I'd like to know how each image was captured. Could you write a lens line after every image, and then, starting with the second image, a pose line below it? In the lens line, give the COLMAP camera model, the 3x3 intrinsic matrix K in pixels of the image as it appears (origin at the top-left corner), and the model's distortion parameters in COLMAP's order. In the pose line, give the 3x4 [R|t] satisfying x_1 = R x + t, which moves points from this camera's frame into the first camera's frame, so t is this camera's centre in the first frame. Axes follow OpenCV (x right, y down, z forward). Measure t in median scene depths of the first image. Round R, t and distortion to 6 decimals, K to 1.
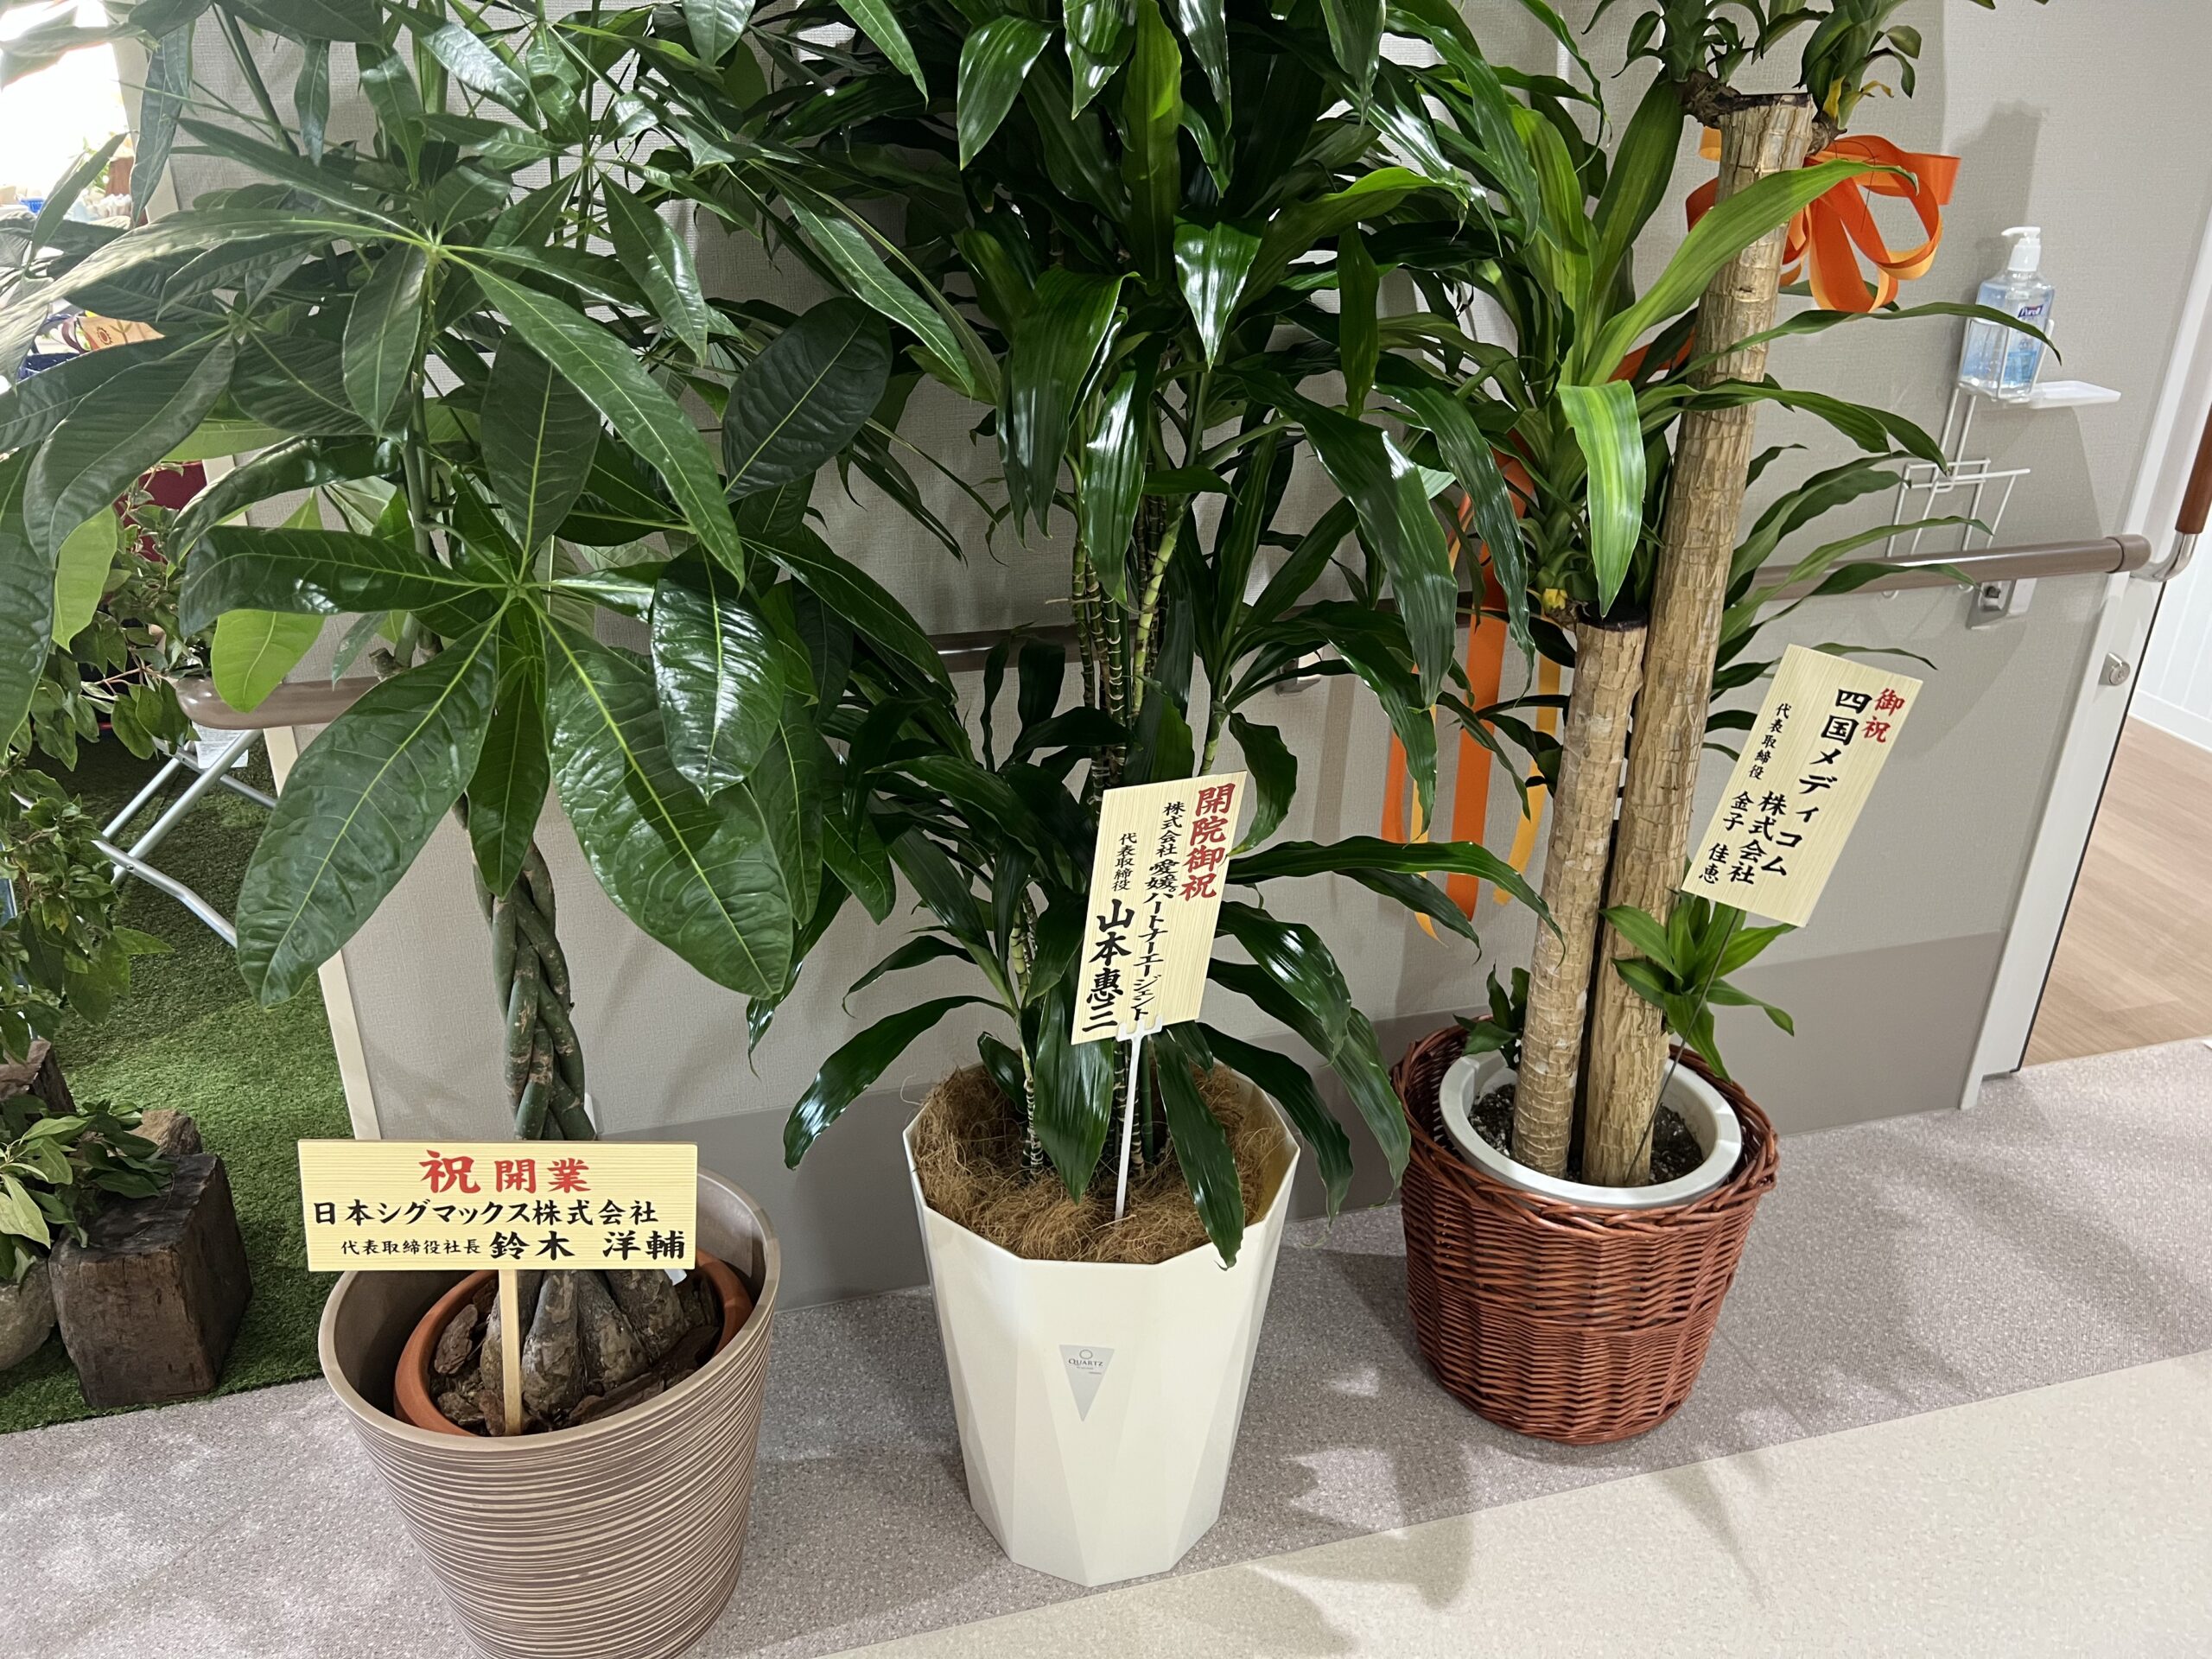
lens RADIAL K [[1669.0, 0, 1109.8], [0, 1669.0, 847.8], [0, 0, 1]] dist [0.088654, -0.159074]
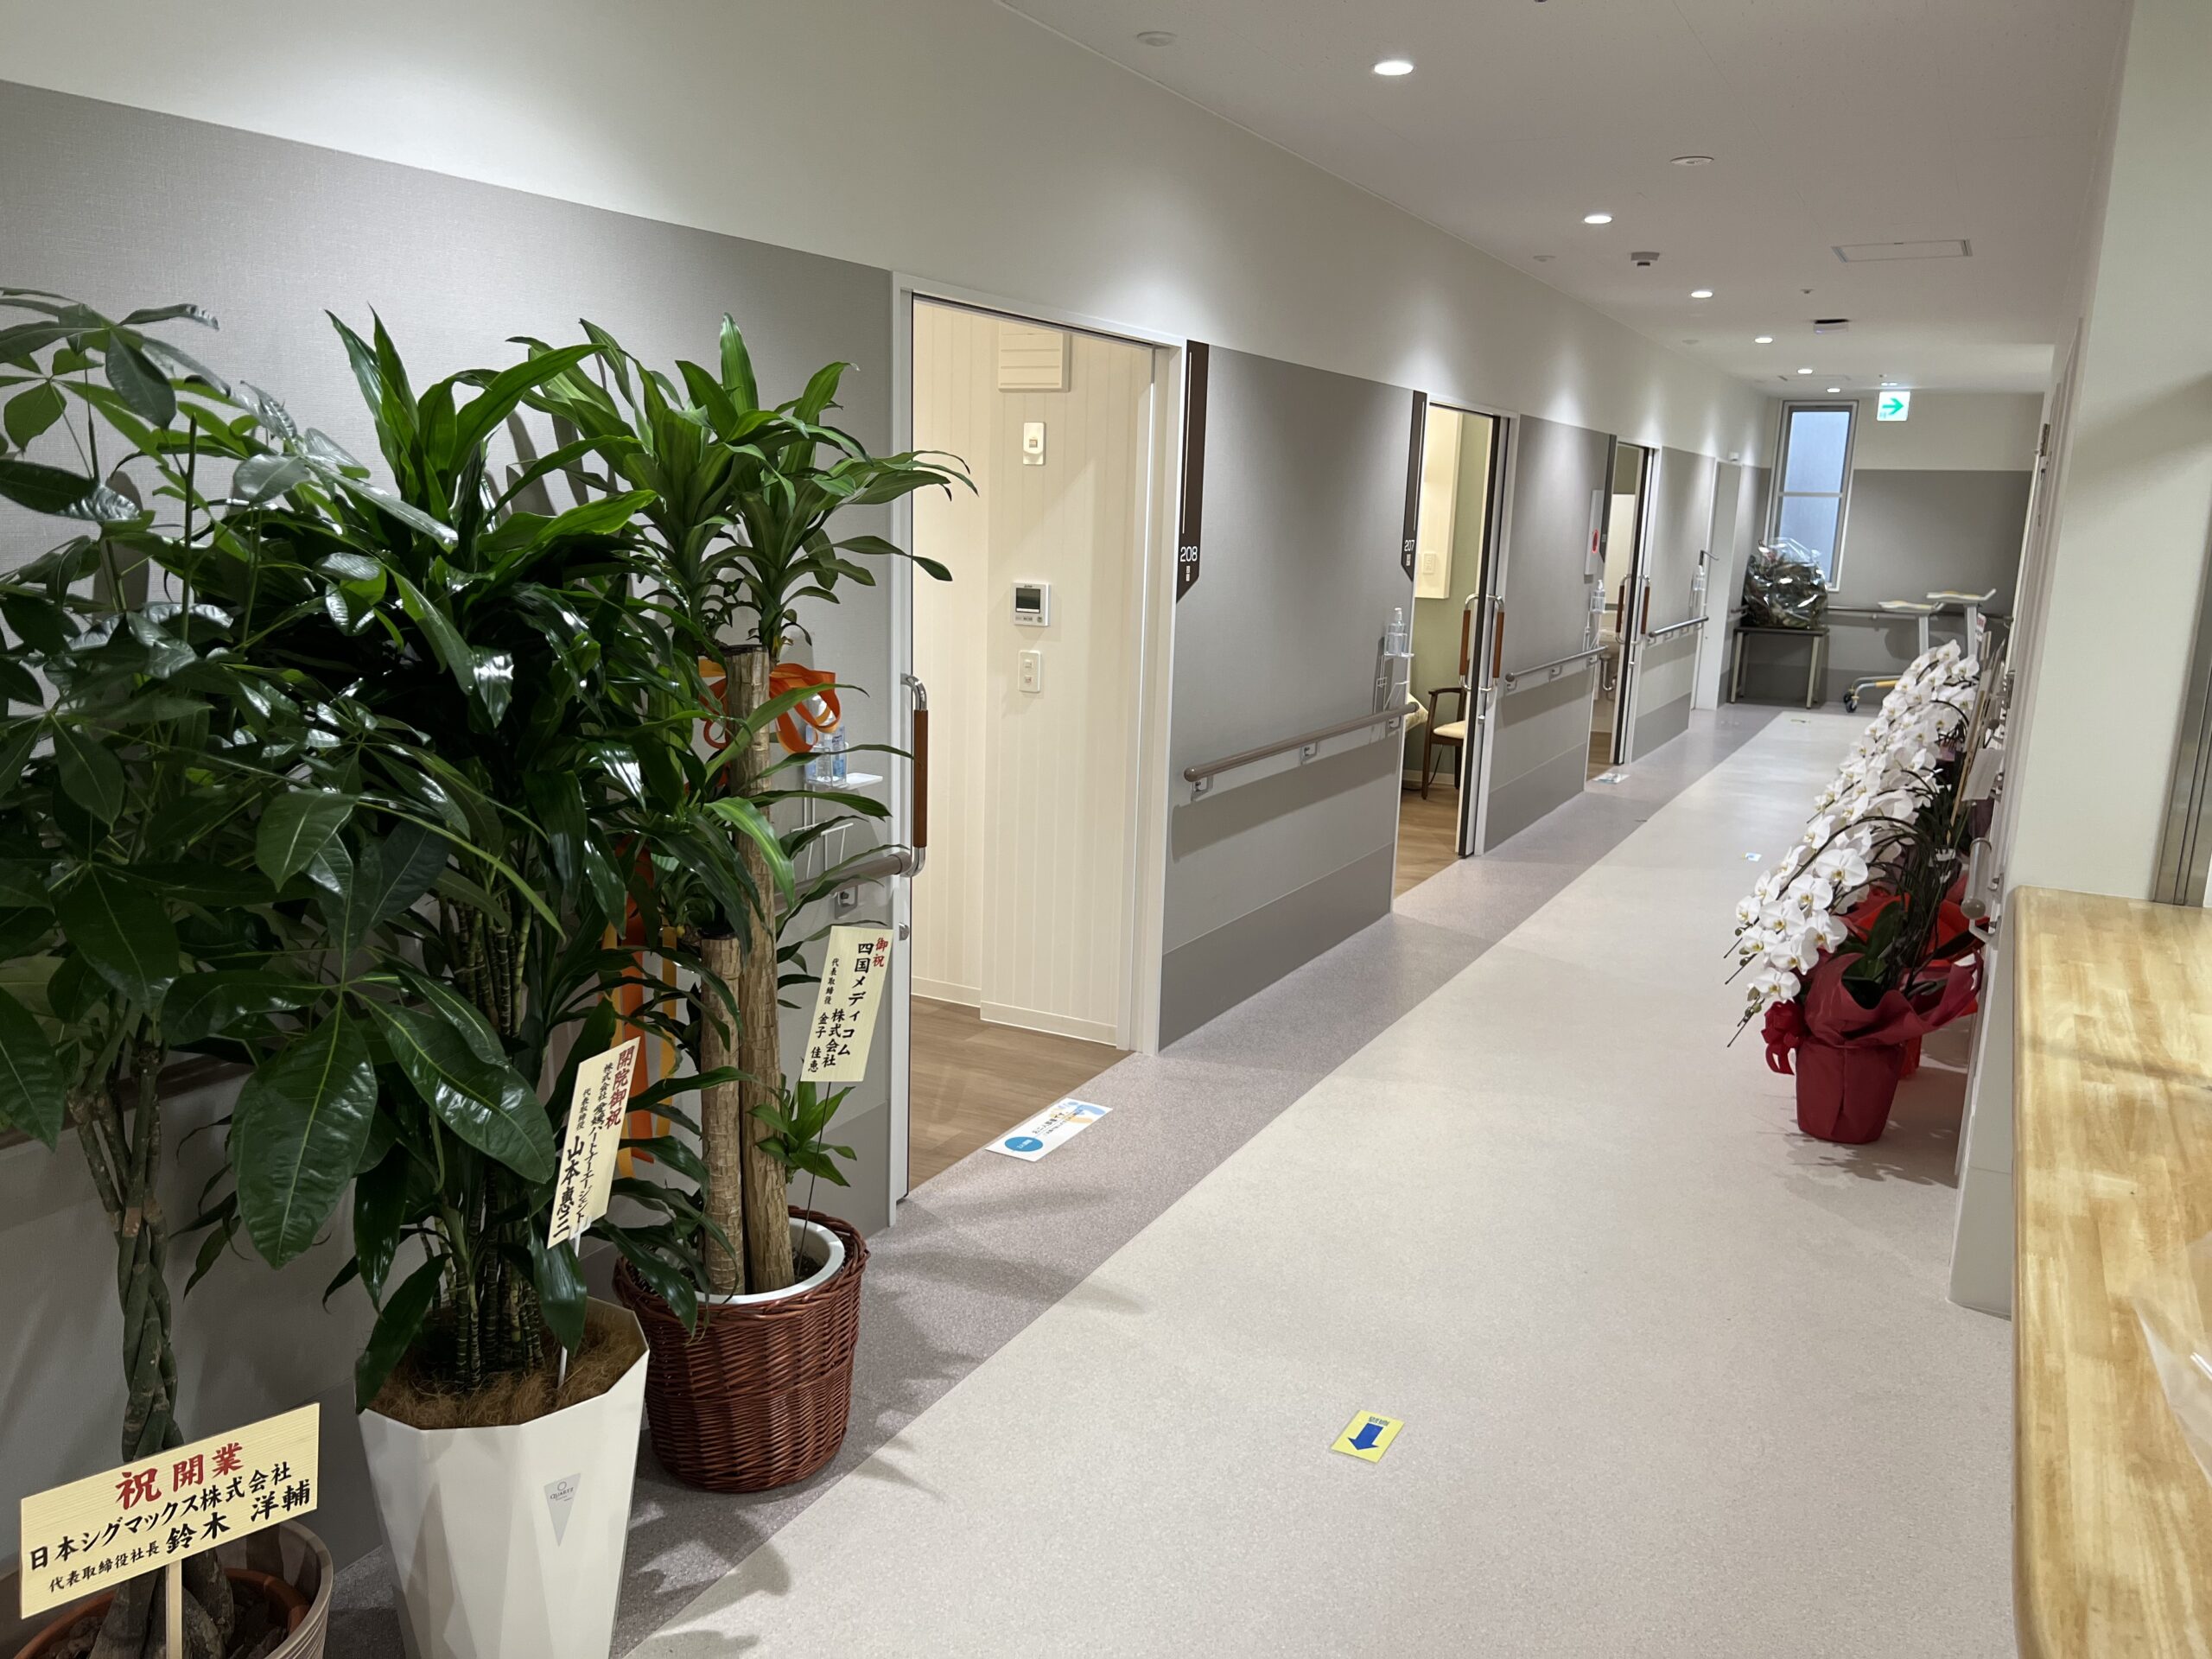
lens RADIAL K [[1646.5, 0, 1083.0], [0, 1646.5, 815.0], [0, 0, 1]] dist [0.065889, -0.095137]
pose [[0.688130, -0.118439, 0.715855, -0.718363], [0.297212, 0.946033, -0.129179, 0.084106], [-0.661923, 0.301653, 0.686195, -0.471352]]
